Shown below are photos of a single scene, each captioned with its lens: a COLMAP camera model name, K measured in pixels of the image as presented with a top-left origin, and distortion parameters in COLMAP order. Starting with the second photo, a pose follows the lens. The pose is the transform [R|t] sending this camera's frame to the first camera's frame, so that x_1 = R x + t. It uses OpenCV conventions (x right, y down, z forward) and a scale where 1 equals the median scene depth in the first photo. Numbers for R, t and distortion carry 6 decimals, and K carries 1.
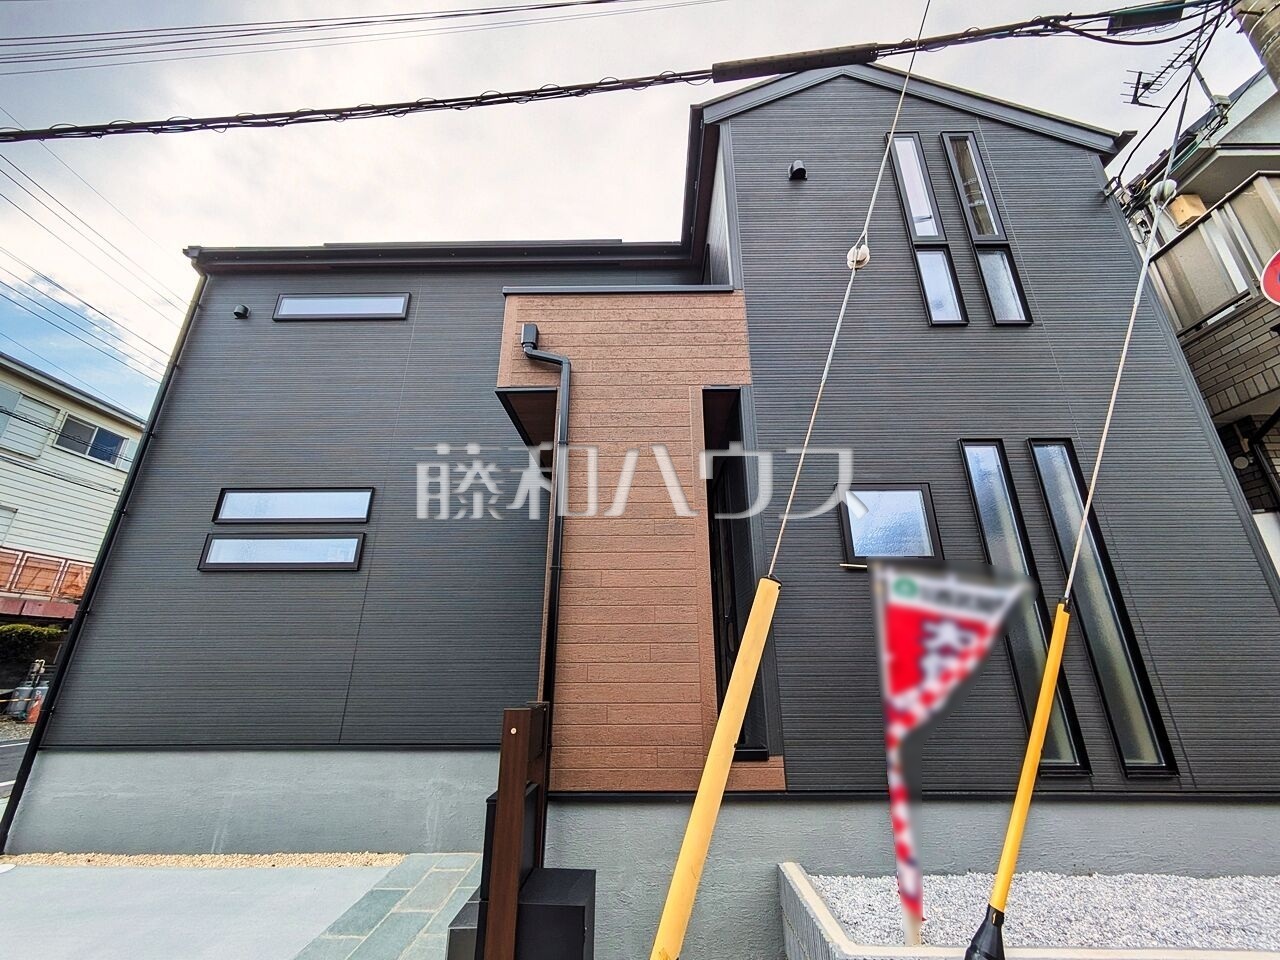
lens RADIAL K [[509.4, 0, 649.6], [0, 509.4, 477.8], [0, 0, 1]] dist [-0.000483, 0.000622]
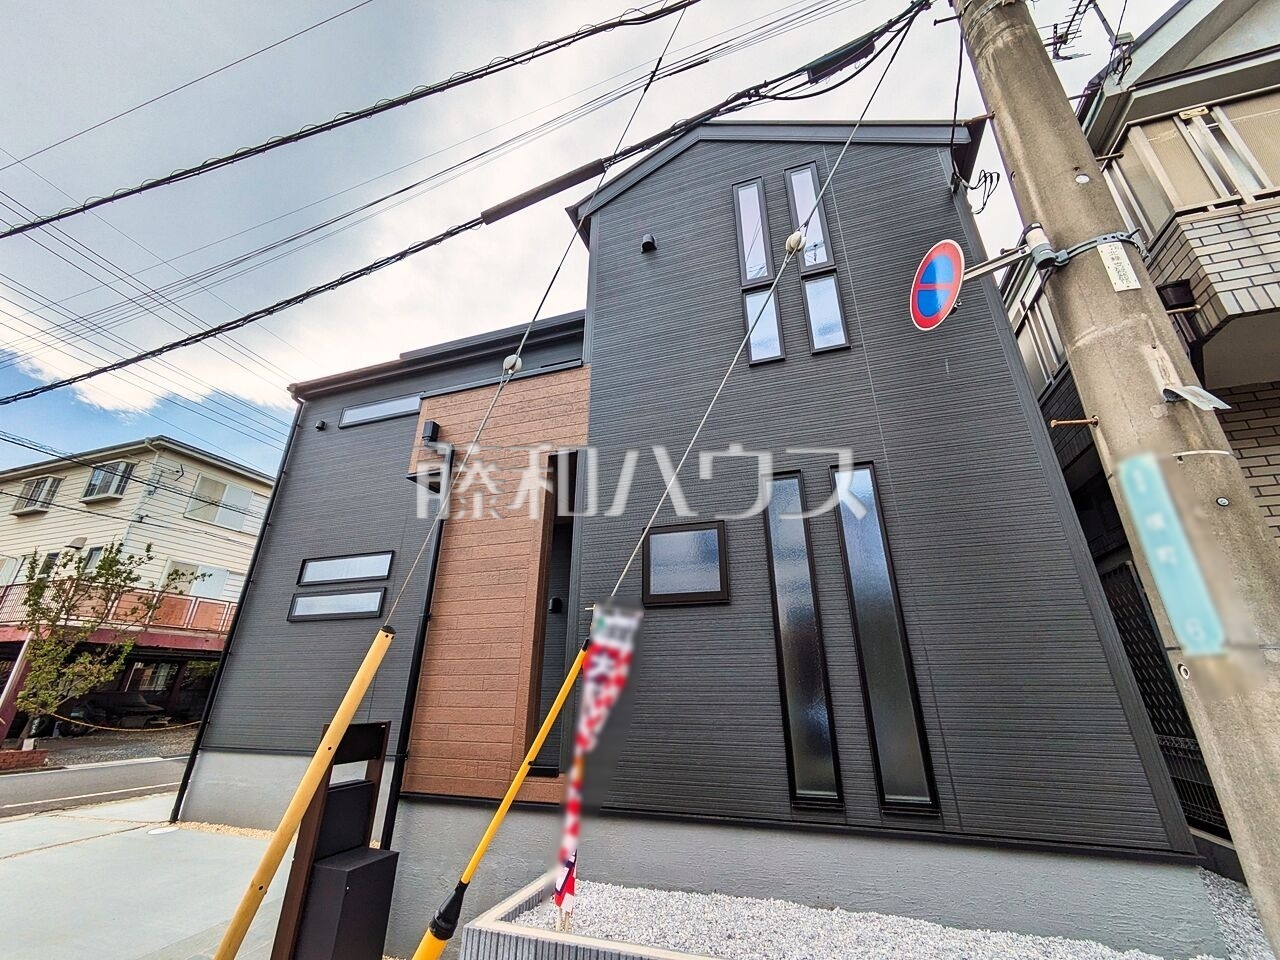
lens RADIAL K [[509.4, 0, 649.6], [0, 509.4, 477.8], [0, 0, 1]] dist [-0.000483, 0.000622]
pose [[0.951822, -0.114238, -0.284579, 0.590081], [0.100374, 0.992960, -0.062887, -0.022655], [0.289760, 0.031292, 0.956588, -0.055845]]
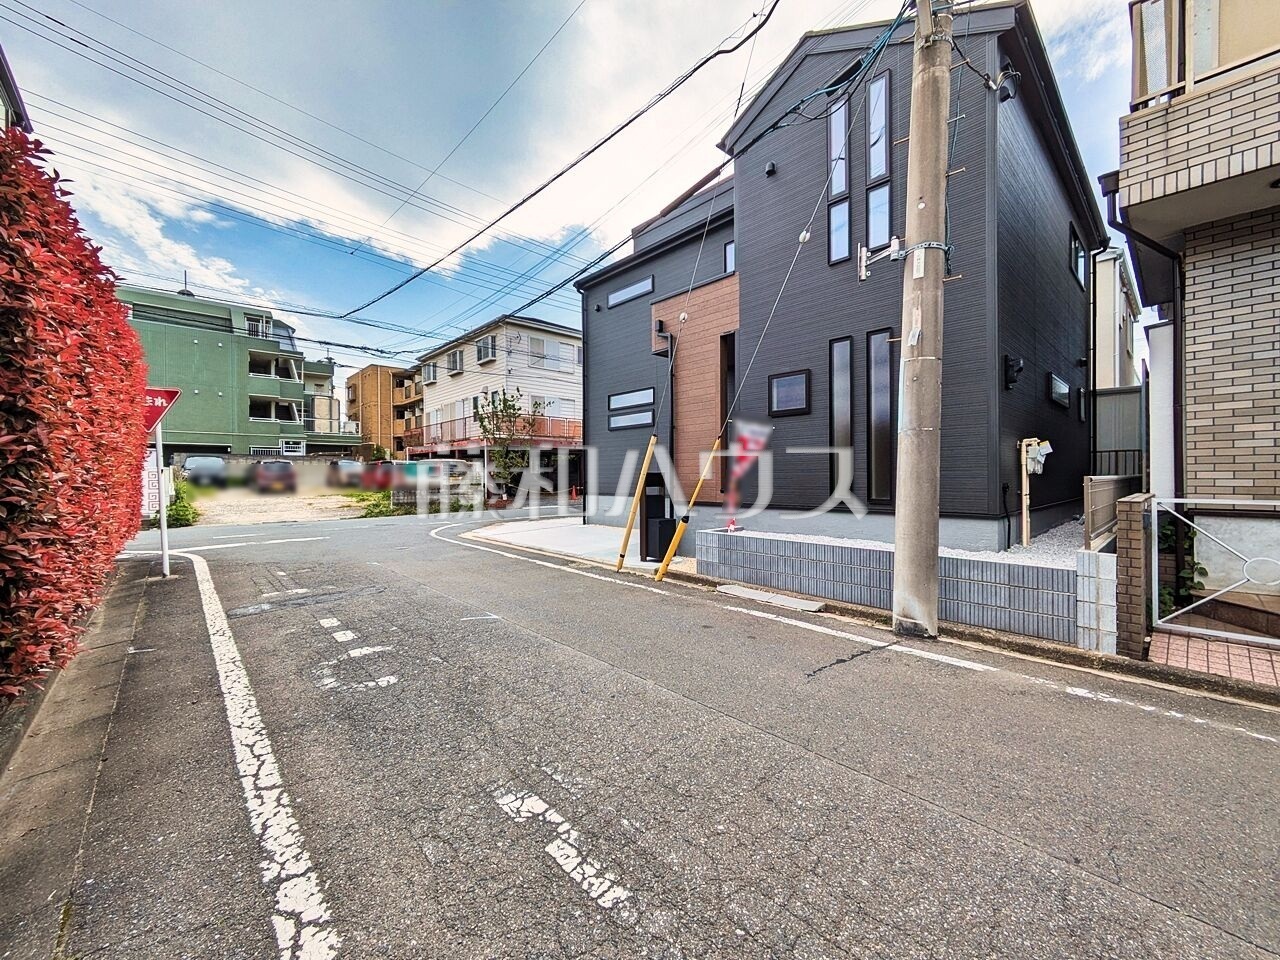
lens RADIAL K [[509.4, 0, 649.6], [0, 509.4, 477.8], [0, 0, 1]] dist [-0.000483, 0.000622]
pose [[0.695249, 0.000423, -0.718769, 1.260001], [0.248001, 0.938448, 0.240438, -0.180901], [0.674629, -0.345420, 0.652350, -0.682298]]
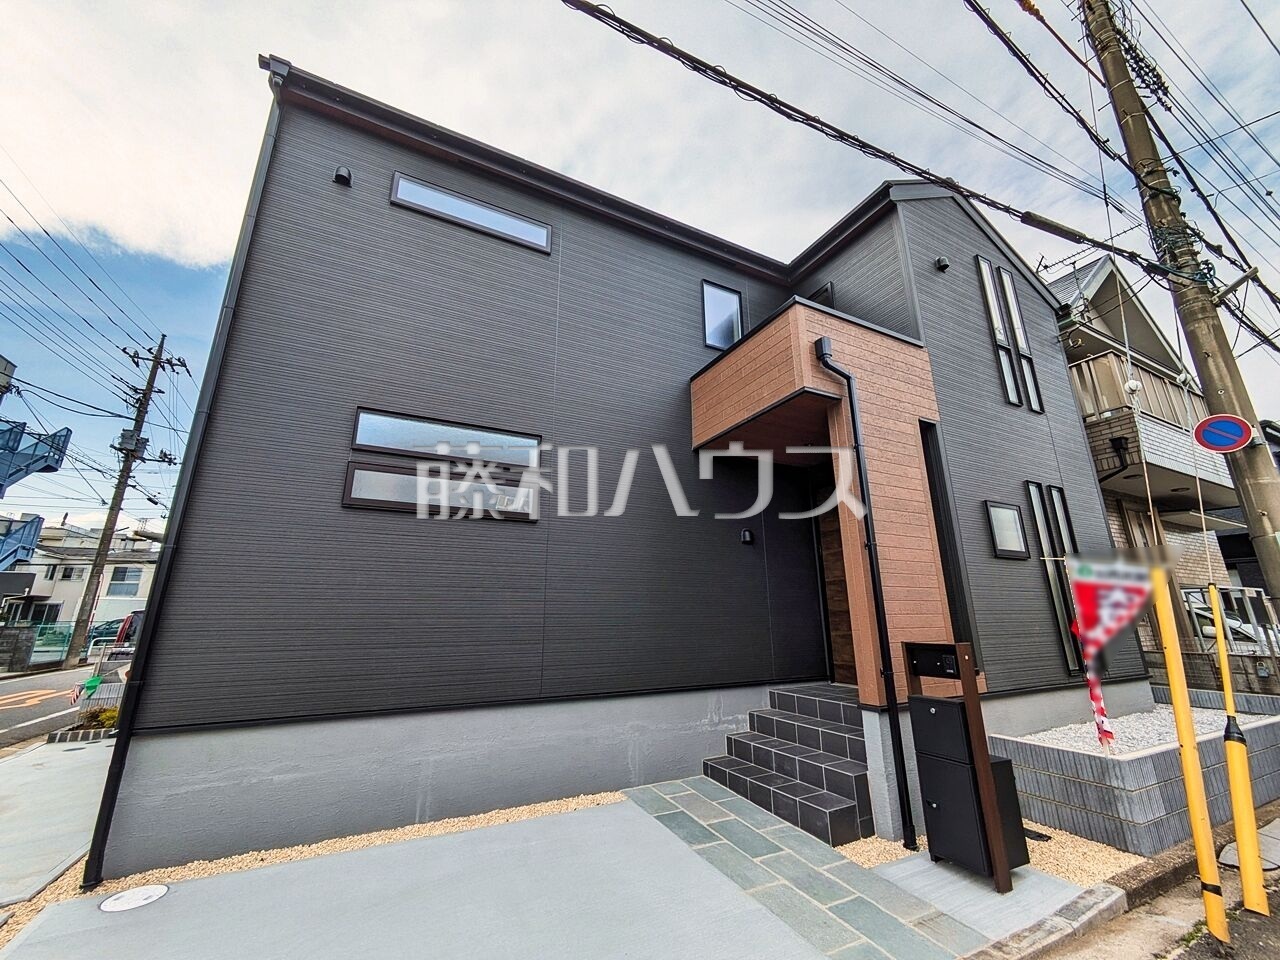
lens RADIAL K [[509.4, 0, 649.6], [0, 509.4, 477.8], [0, 0, 1]] dist [-0.000483, 0.000622]
pose [[0.880698, 0.125206, 0.456831, -1.016759], [-0.156407, 0.987207, 0.030960, 0.045831], [-0.447110, -0.098718, 0.889015, 0.083534]]
